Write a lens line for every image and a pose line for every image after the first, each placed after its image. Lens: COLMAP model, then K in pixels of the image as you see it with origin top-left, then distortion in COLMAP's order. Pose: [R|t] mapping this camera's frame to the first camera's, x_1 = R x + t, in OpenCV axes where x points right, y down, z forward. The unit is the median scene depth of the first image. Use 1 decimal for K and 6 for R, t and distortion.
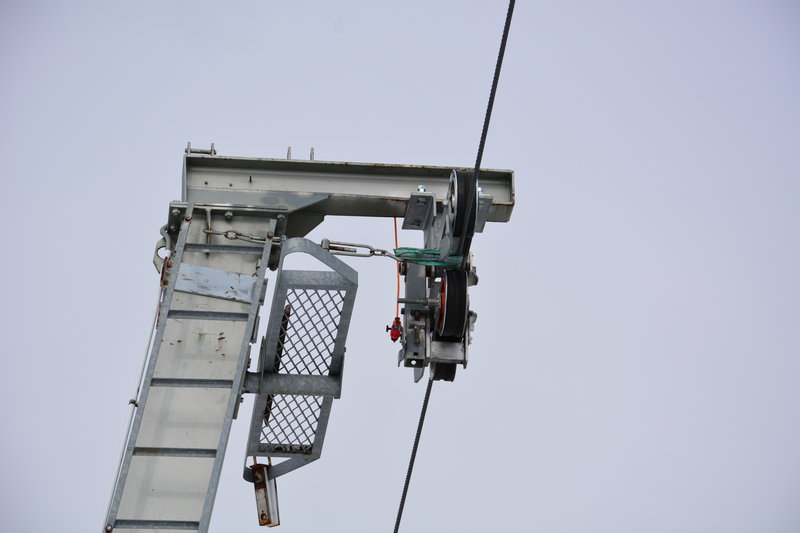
lens RADIAL K [[3551.8, 0, 400.0], [0, 3551.8, 266.5], [0, 0, 1]] dist [1.795970, 0.459017]
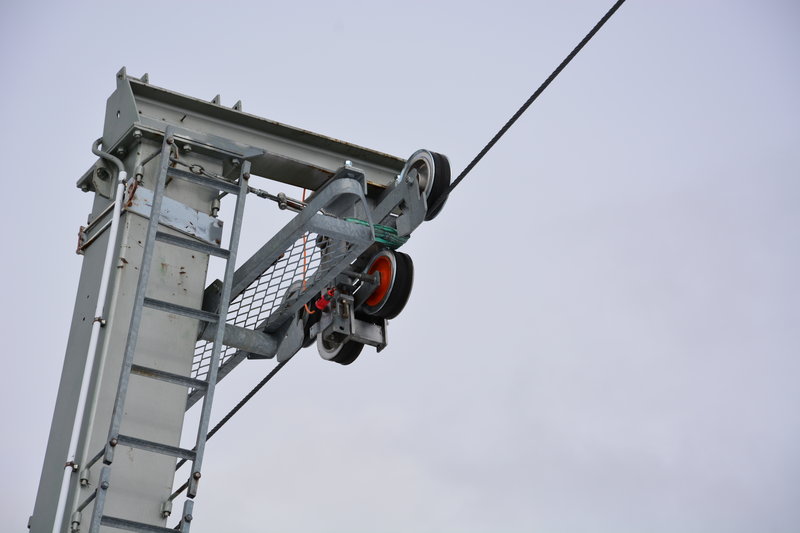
lens RADIAL K [[3551.8, 0, 400.0], [0, 3551.8, 266.5], [0, 0, 1]] dist [1.795970, 0.459017]
pose [[0.898012, 0.188122, 0.397724, -0.370611], [-0.162458, 0.981875, -0.097613, 0.100316], [-0.408878, 0.023044, 0.912298, 0.107631]]
